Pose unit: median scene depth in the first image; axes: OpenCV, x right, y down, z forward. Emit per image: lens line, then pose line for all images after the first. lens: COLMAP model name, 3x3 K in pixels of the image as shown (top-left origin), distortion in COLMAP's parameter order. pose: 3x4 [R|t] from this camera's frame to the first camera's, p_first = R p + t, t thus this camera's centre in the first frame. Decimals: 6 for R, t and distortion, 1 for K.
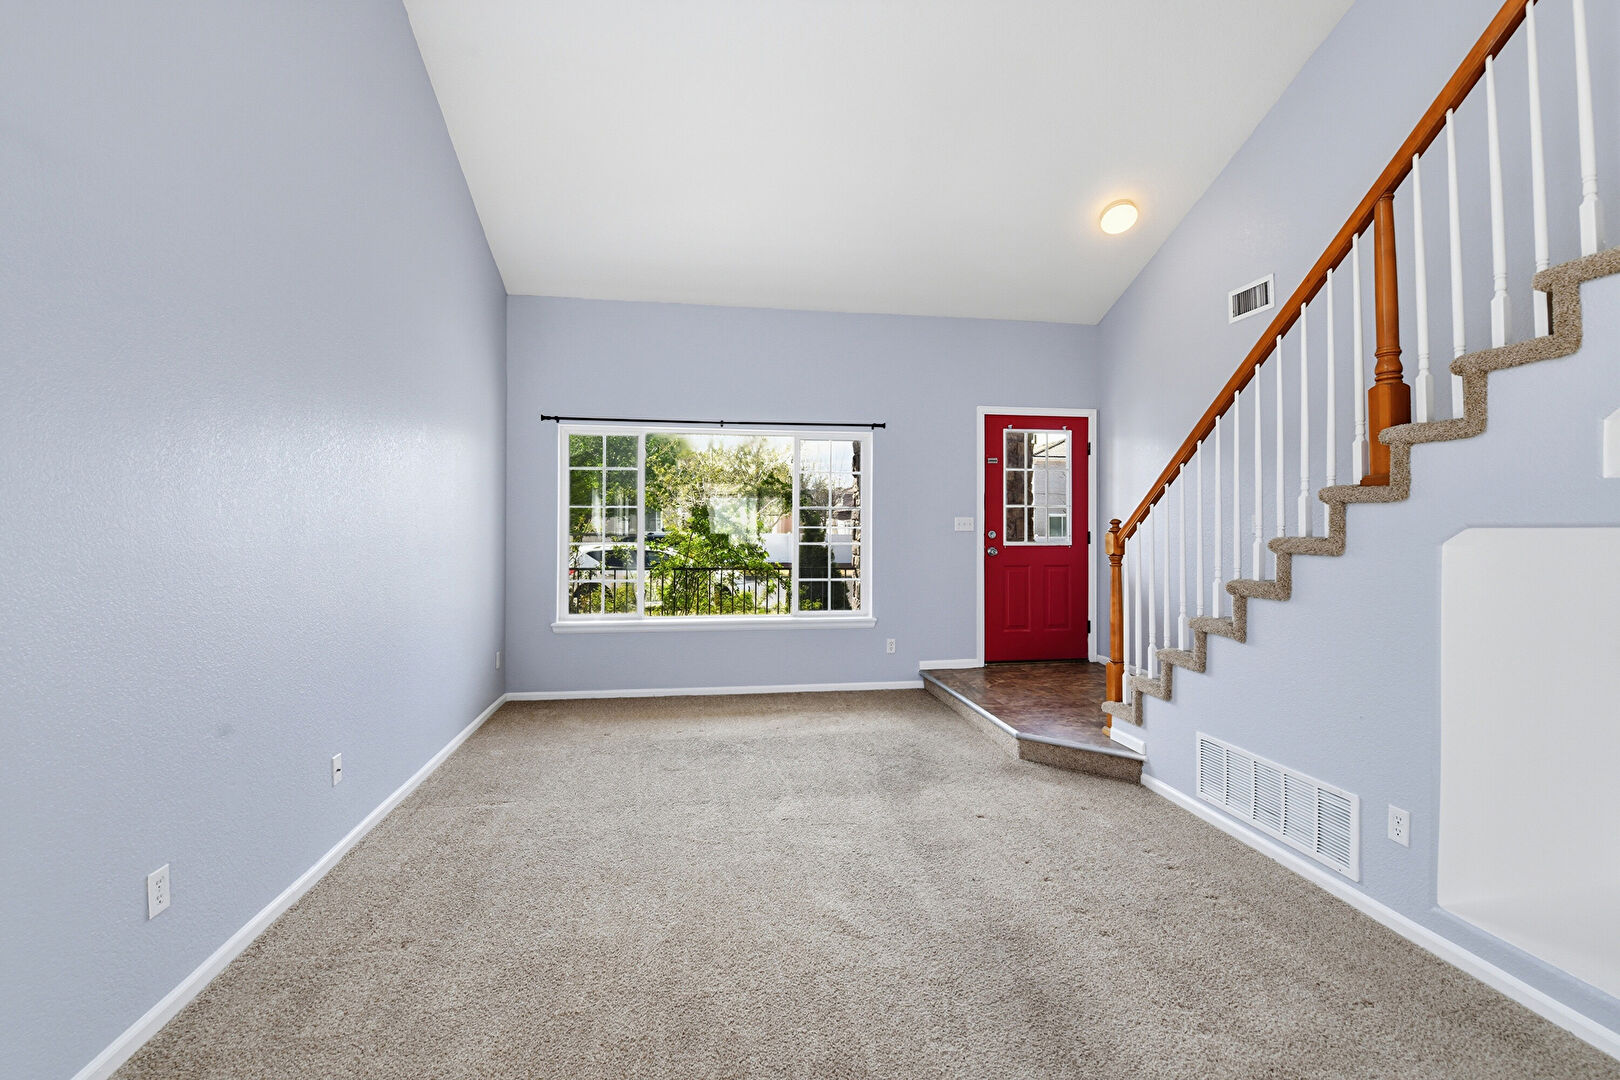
lens RADIAL K [[705.6, 0, 812.9], [0, 705.6, 526.8], [0, 0, 1]] dist [-0.002315, -0.000427]
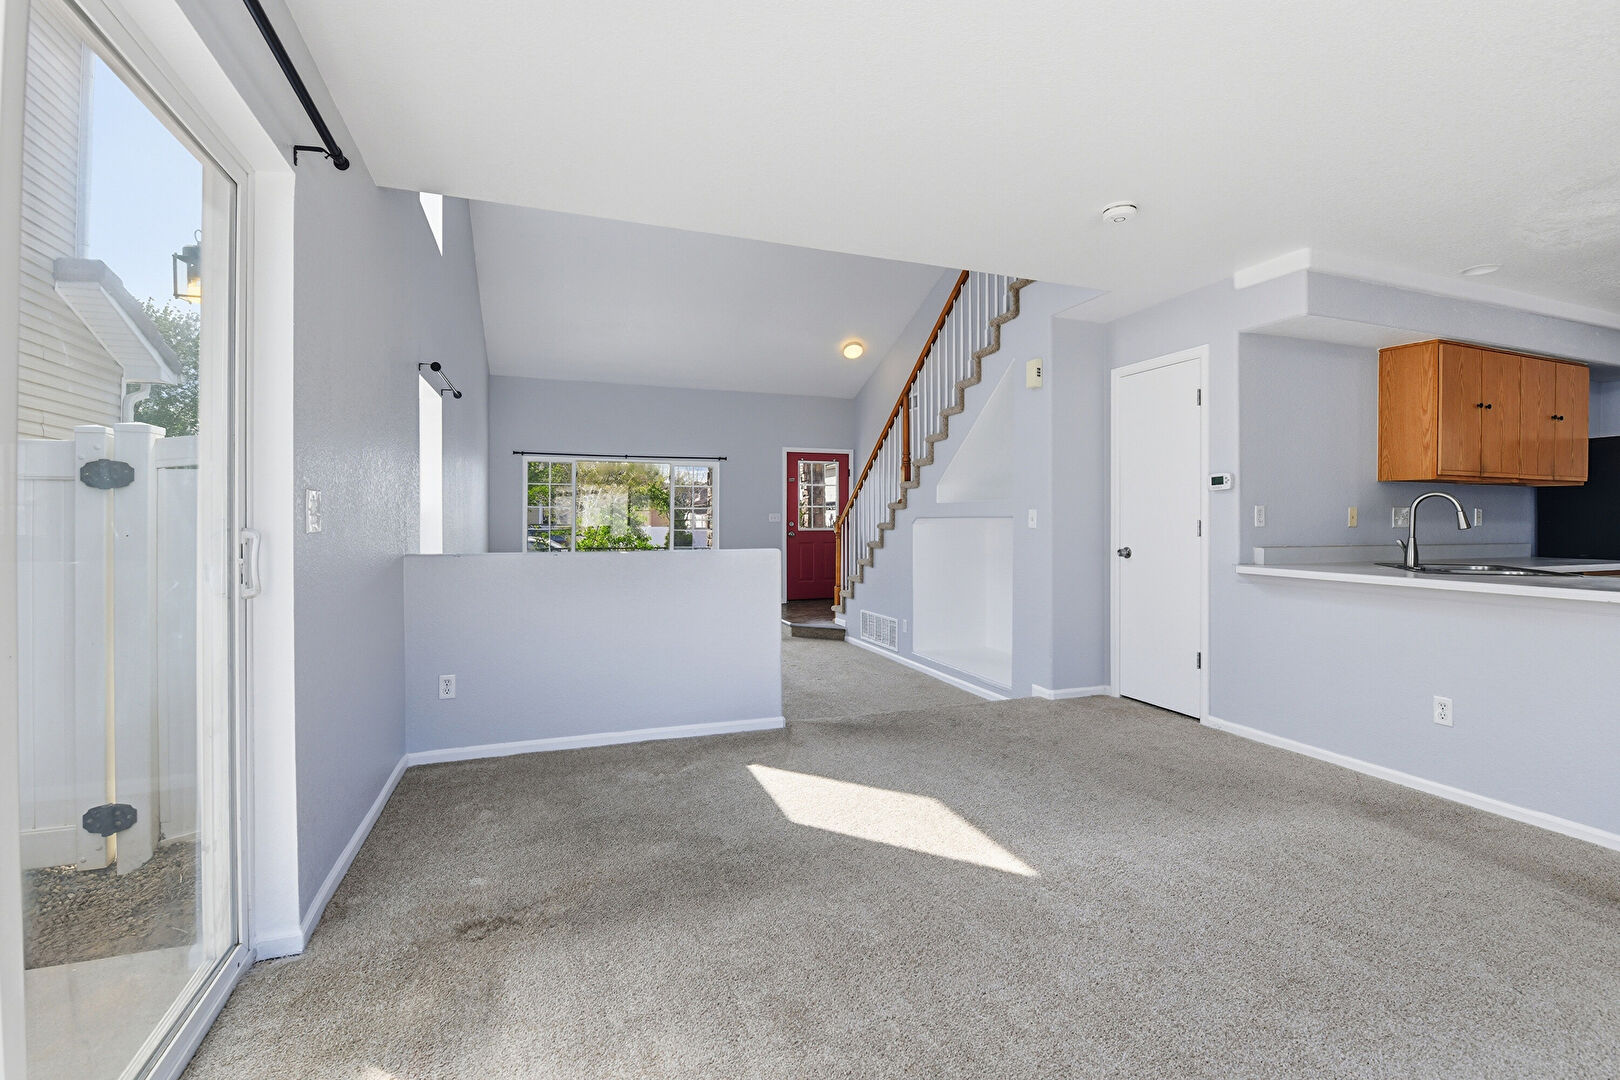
lens RADIAL K [[705.6, 0, 795.2], [0, 705.6, 517.9], [0, 0, 1]] dist [-0.002315, -0.000427]
pose [[0.984433, -0.002103, 0.175747, -0.033602], [0.002765, 0.999990, -0.003526, 0.002517], [-0.175738, 0.003957, 0.984429, -0.701347]]
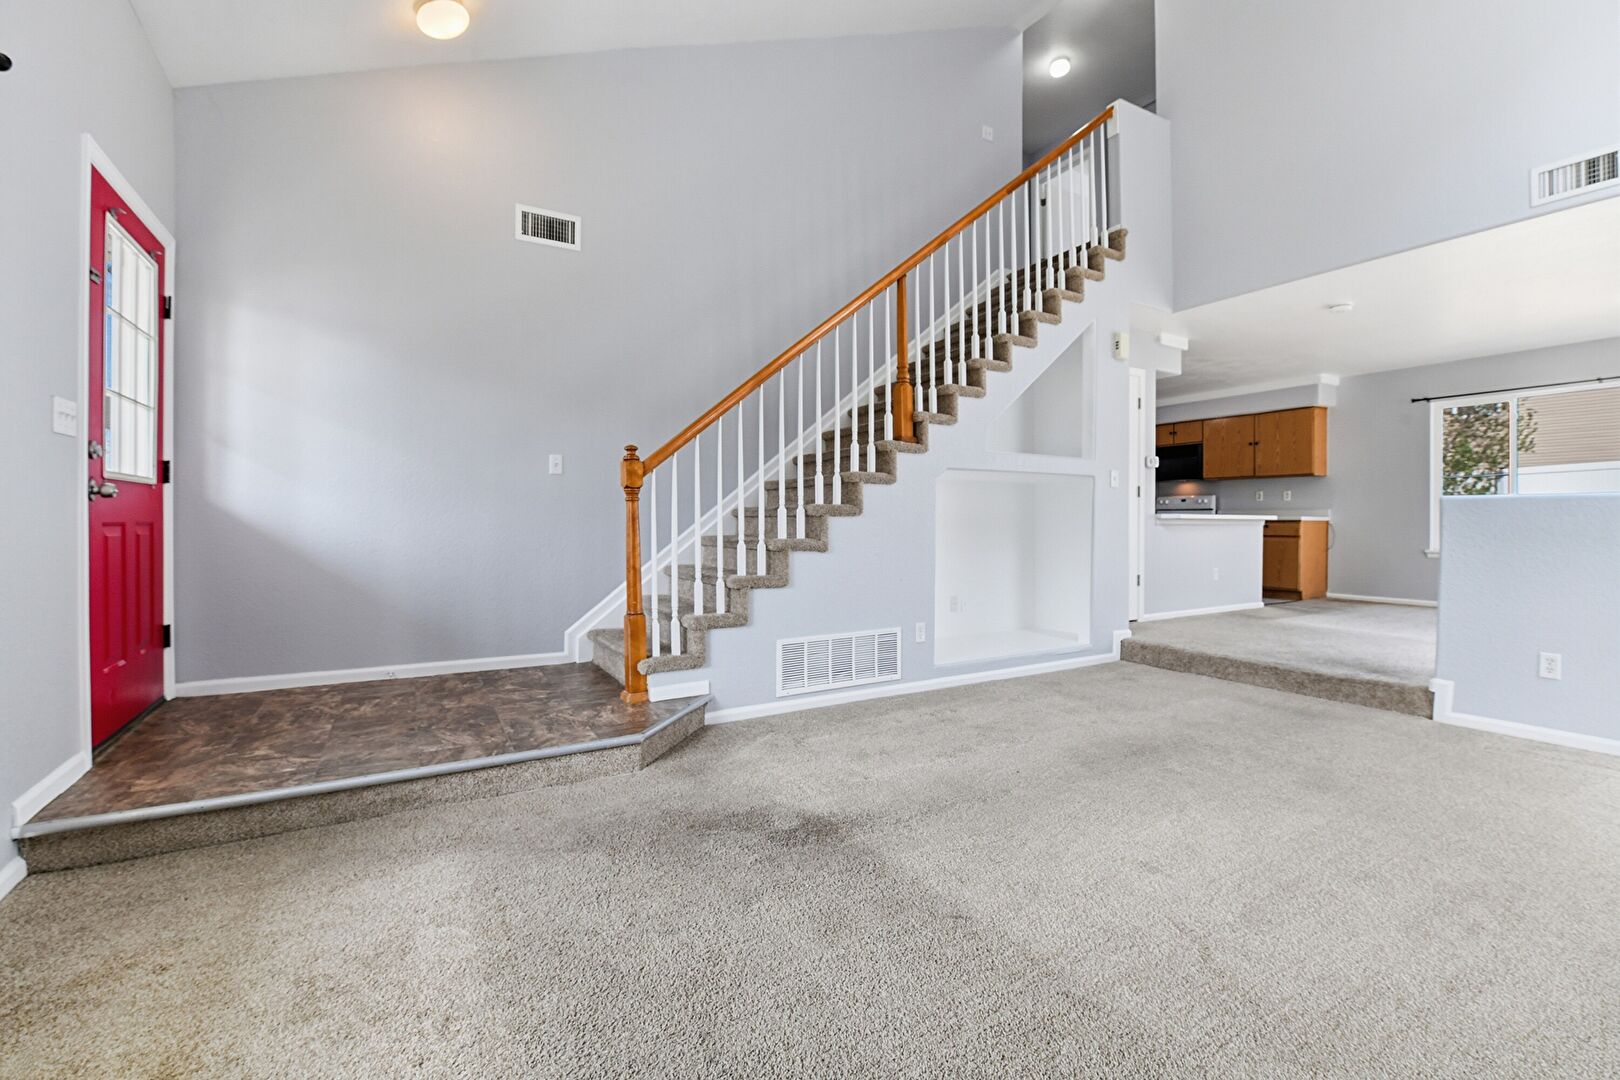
lens RADIAL K [[705.6, 0, 790.9], [0, 705.6, 517.1], [0, 0, 1]] dist [-0.002315, -0.000427]
pose [[-0.344706, -0.004168, 0.938701, -0.310358], [-0.005840, 0.999980, 0.002295, 0.052425], [-0.938692, -0.004690, -0.344724, 0.804636]]
